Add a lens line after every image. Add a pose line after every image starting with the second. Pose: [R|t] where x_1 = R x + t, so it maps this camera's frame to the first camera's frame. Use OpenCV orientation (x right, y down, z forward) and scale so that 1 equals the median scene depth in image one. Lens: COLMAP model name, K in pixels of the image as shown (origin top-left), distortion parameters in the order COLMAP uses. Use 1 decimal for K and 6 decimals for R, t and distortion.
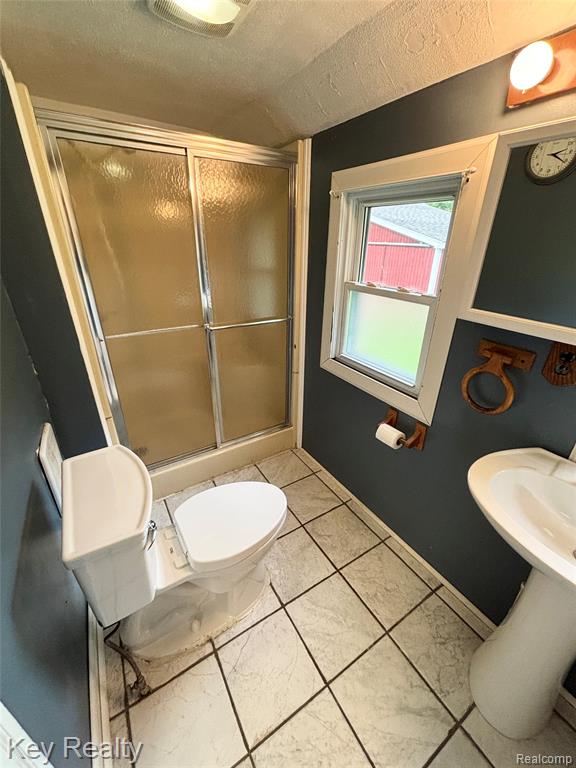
lens RADIAL K [[312.1, 0, 286.6], [0, 312.1, 382.9], [0, 0, 1]] dist [-0.002079, 0.000127]
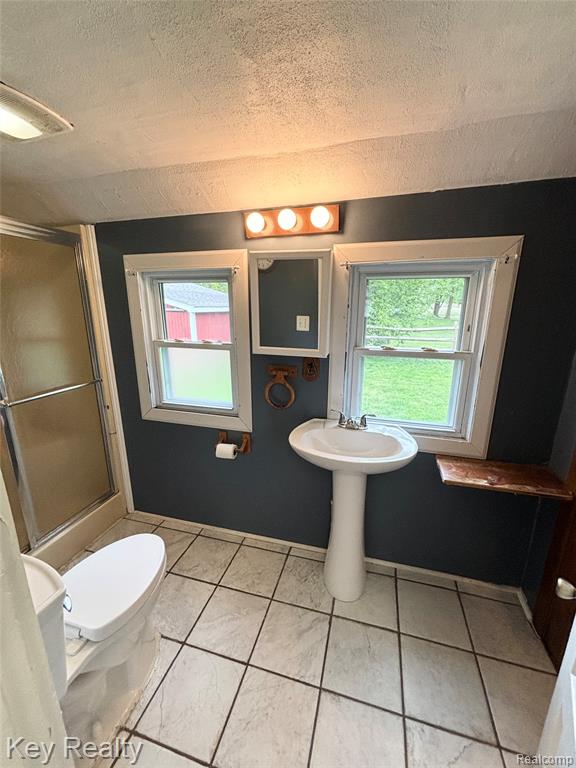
lens RADIAL K [[312.1, 0, 289.0], [0, 312.1, 384.4], [0, 0, 1]] dist [-0.002079, 0.000127]
pose [[0.738179, -0.175993, 0.651243, -0.252388], [0.290717, 0.954120, -0.071683, 0.072444], [-0.608748, 0.242242, 0.755476, -0.176727]]
